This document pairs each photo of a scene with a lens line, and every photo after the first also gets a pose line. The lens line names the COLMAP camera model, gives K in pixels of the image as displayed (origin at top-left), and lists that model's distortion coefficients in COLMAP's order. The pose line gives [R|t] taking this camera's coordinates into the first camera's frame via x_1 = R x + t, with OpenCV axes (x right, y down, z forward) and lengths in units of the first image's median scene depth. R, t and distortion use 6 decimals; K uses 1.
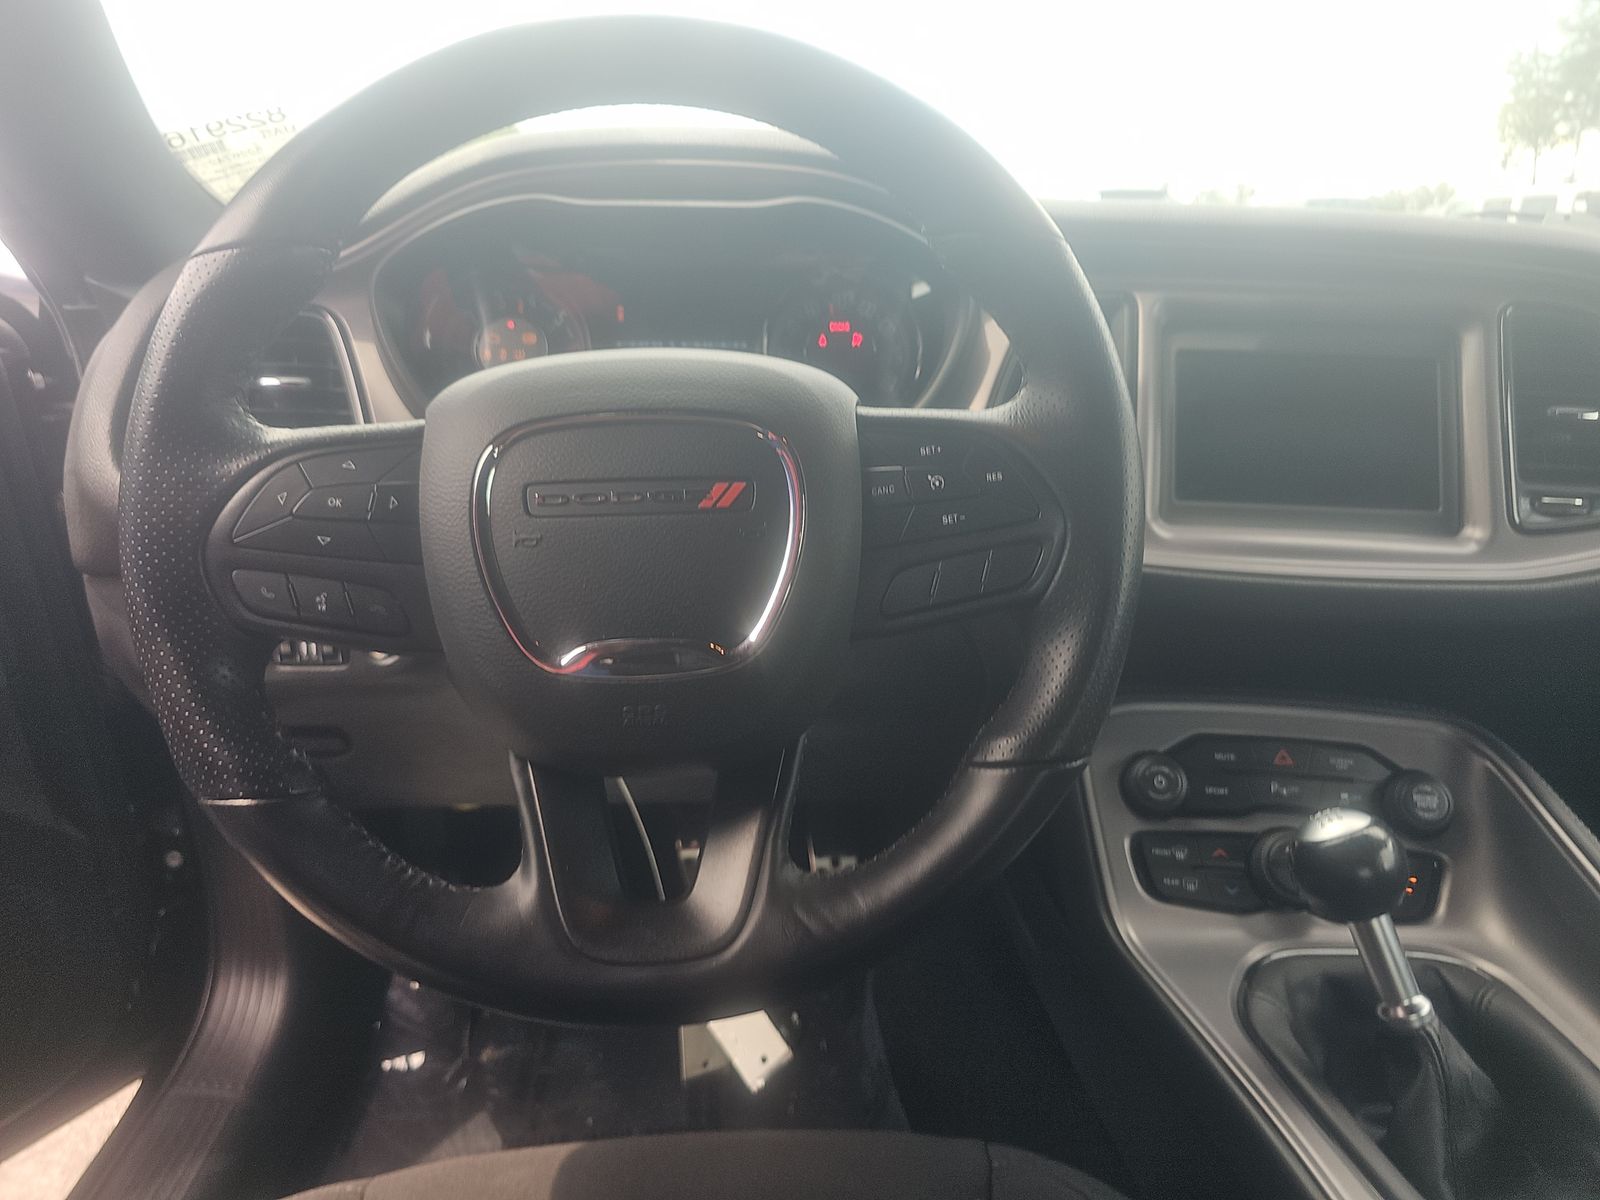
lens RADIAL K [[1086.2, 0, 801.4], [0, 1086.2, 609.4], [0, 0, 1]] dist [0.002484, -0.008759]
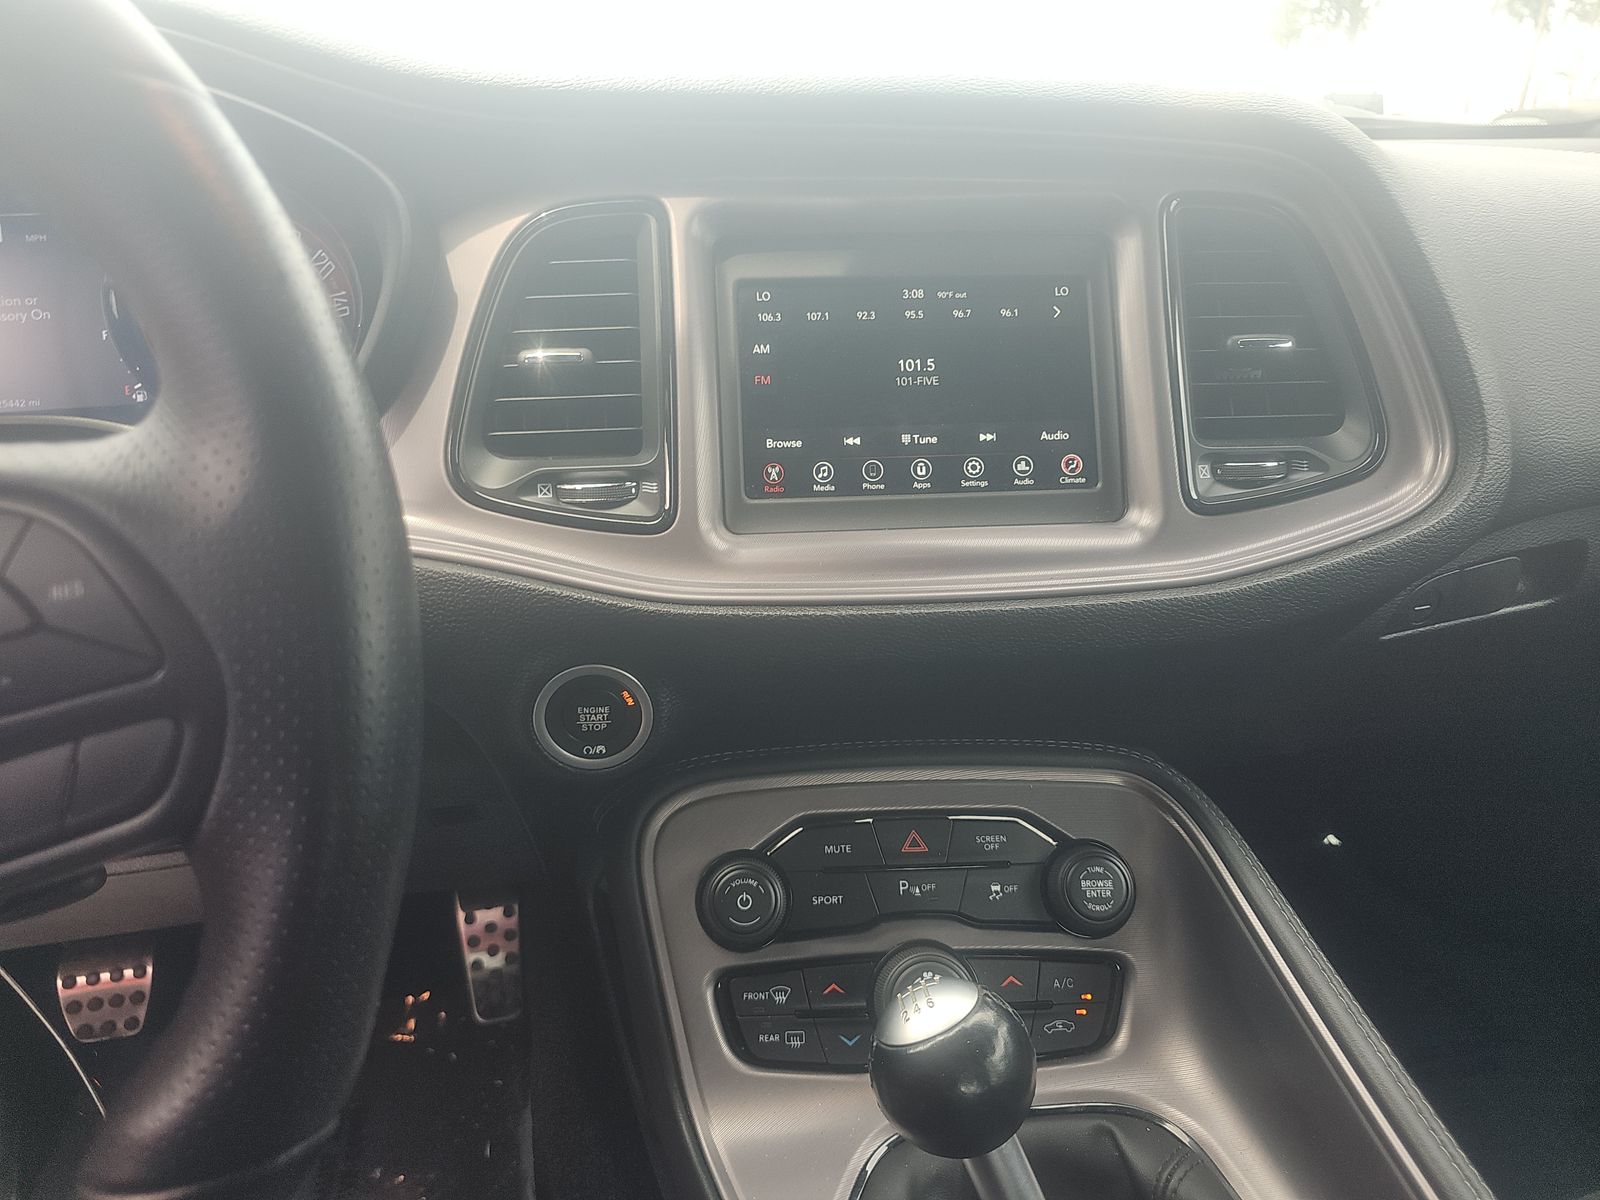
lens RADIAL K [[1086.2, 0, 798.1], [0, 1086.2, 592.4], [0, 0, 1]] dist [0.002484, -0.008759]
pose [[0.986233, -0.087685, 0.140202, 0.283840], [0.078636, 0.994524, 0.068839, -0.087736], [-0.145470, -0.056867, 0.987727, 0.307698]]
